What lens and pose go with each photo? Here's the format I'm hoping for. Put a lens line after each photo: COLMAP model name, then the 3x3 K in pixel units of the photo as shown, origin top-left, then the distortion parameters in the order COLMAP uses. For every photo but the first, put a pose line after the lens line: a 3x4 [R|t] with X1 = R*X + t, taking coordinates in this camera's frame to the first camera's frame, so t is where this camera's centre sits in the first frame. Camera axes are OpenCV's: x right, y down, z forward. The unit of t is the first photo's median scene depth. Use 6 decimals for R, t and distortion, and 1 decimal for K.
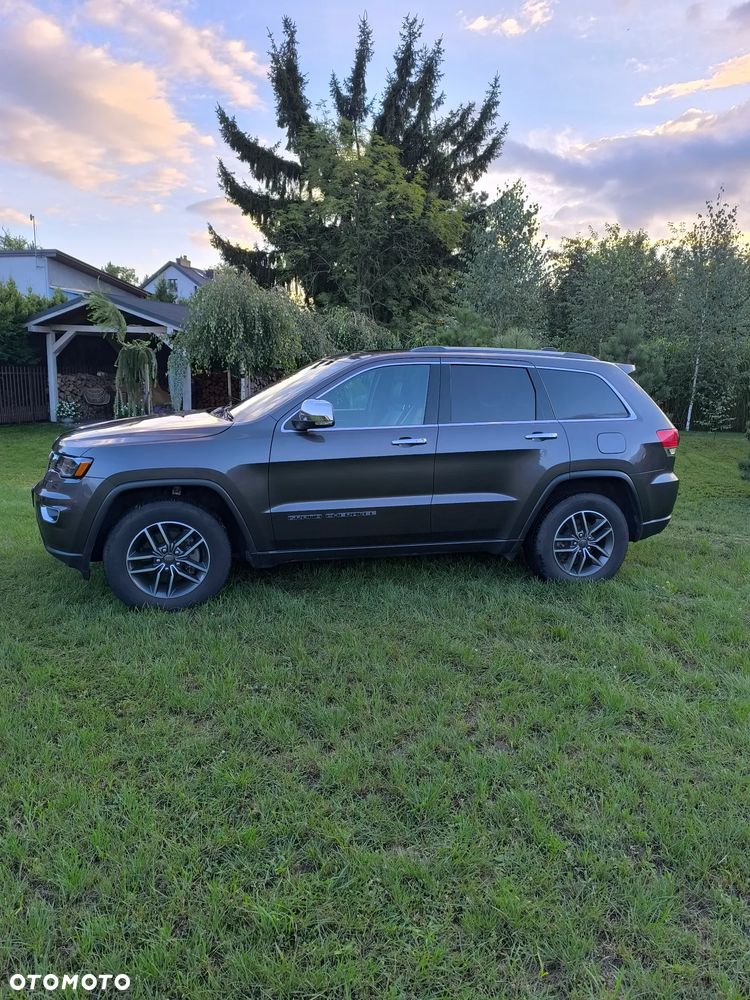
lens RADIAL K [[687.0, 0, 371.5], [0, 687.0, 501.3], [0, 0, 1]] dist [0.027797, -0.030755]
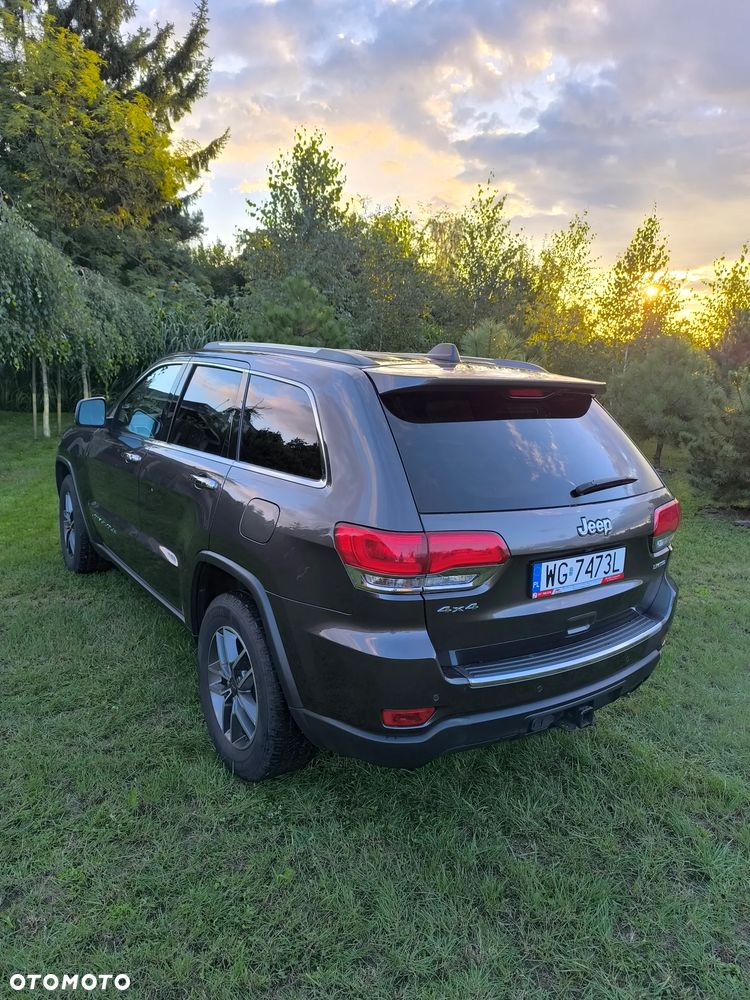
lens RADIAL K [[687.0, 0, 375.6], [0, 687.0, 506.2], [0, 0, 1]] dist [0.027797, -0.030755]
pose [[0.868570, -0.083686, 0.488449, -0.103820], [0.059396, 0.996113, 0.065045, -0.038086], [-0.491994, -0.027485, 0.870165, 0.146410]]
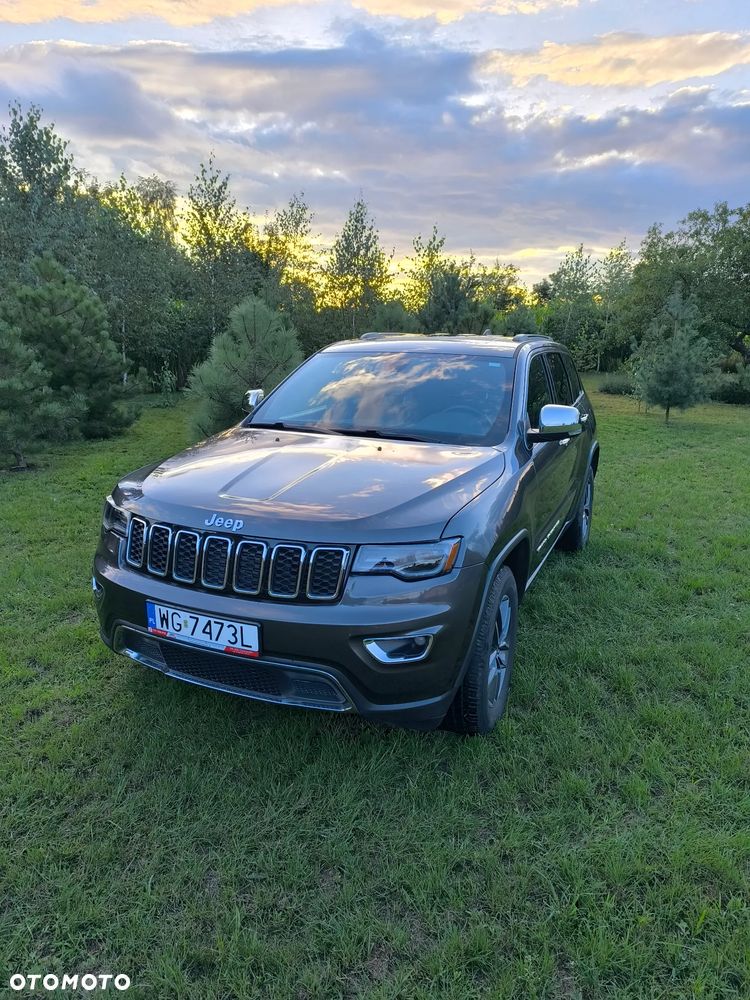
lens RADIAL K [[687.0, 0, 377.7], [0, 687.0, 499.2], [0, 0, 1]] dist [0.027797, -0.030755]
pose [[0.619477, -0.200587, 0.758955, -0.155181], [0.152465, 0.979137, 0.134334, -0.032169], [-0.770066, 0.032497, 0.637136, 0.112327]]
